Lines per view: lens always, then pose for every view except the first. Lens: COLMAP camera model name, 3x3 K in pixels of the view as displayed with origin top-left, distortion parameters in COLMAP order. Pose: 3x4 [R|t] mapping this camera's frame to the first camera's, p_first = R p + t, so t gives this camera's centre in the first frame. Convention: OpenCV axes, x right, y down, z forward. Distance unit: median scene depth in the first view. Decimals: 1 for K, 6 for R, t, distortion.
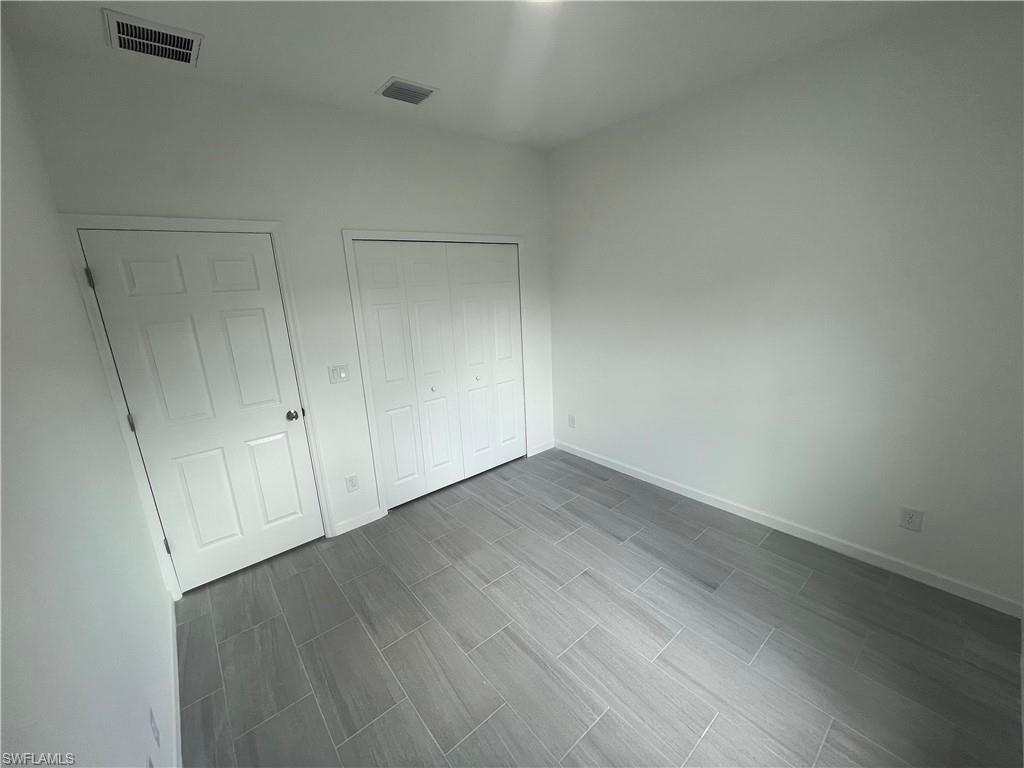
lens RADIAL K [[411.8, 0, 507.4], [0, 411.8, 378.0], [0, 0, 1]] dist [-0.002288, 0.000002]
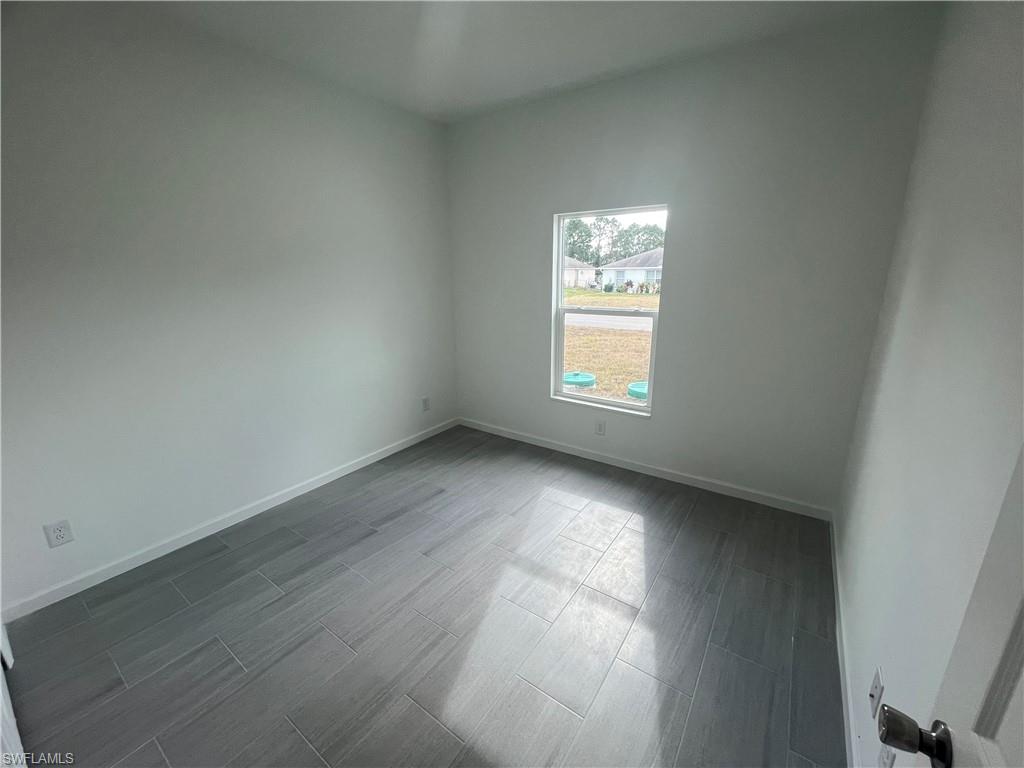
lens RADIAL K [[411.8, 0, 502.7], [0, 411.8, 383.9], [0, 0, 1]] dist [-0.002288, 0.000002]
pose [[-0.245269, -0.209943, 0.946450, -0.637587], [0.234705, 0.934368, 0.268086, -0.116178], [-0.940615, 0.287890, -0.179897, 0.803202]]
